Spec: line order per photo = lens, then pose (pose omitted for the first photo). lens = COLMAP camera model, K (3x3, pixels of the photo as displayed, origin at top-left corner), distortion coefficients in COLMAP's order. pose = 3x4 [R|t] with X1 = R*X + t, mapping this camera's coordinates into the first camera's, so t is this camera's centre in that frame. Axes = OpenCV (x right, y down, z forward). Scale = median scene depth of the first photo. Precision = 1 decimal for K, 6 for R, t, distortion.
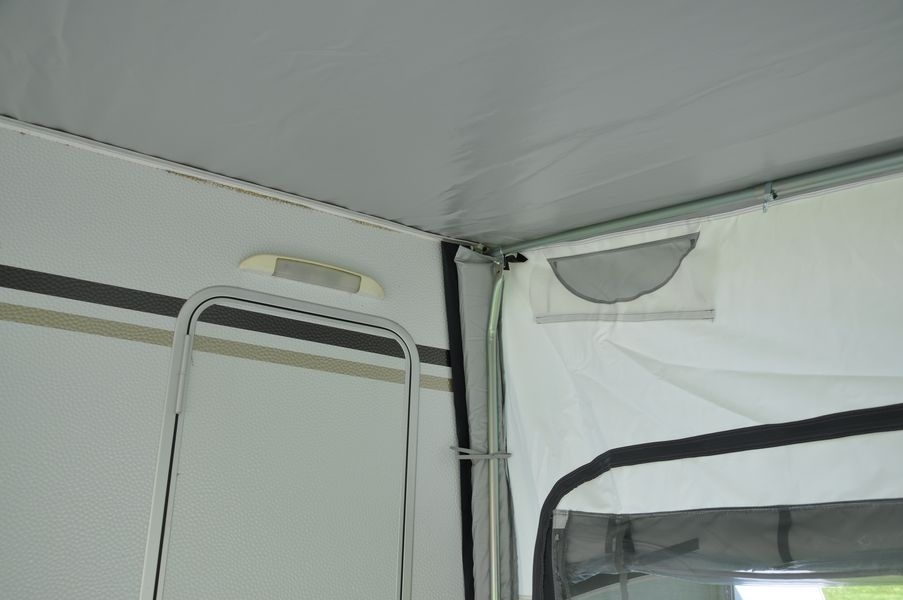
lens RADIAL K [[801.1, 0, 451.5], [0, 801.1, 300.0], [0, 0, 1]] dist [-0.001188, -0.001231]
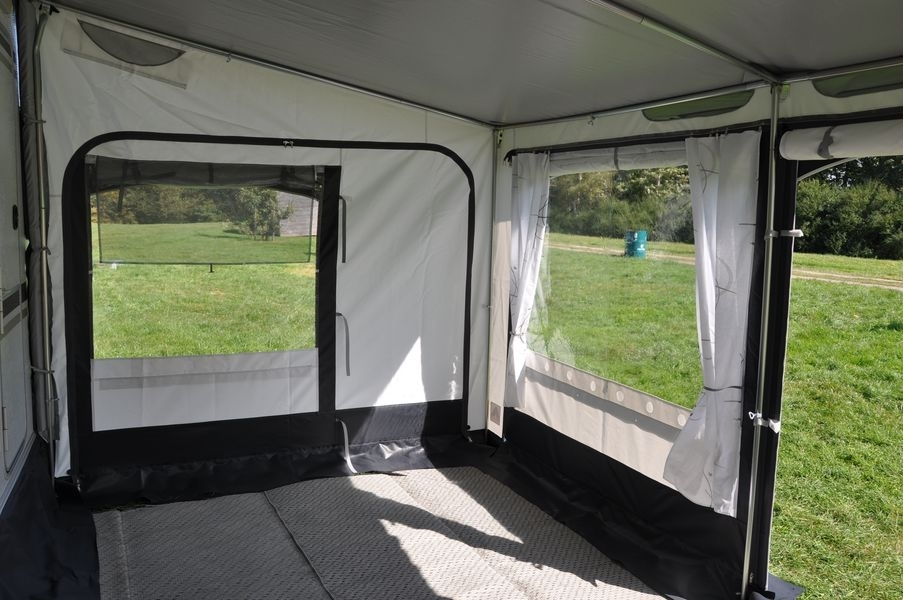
lens RADIAL K [[736.0, 0, 455.5], [0, 736.0, 284.3], [0, 0, 1]] dist [-0.107696, 0.006864]
pose [[0.017084, -0.135733, 0.990598, -1.785468], [-0.339655, 0.931038, 0.133430, 0.004684], [-0.940395, -0.338741, -0.030197, 0.048527]]
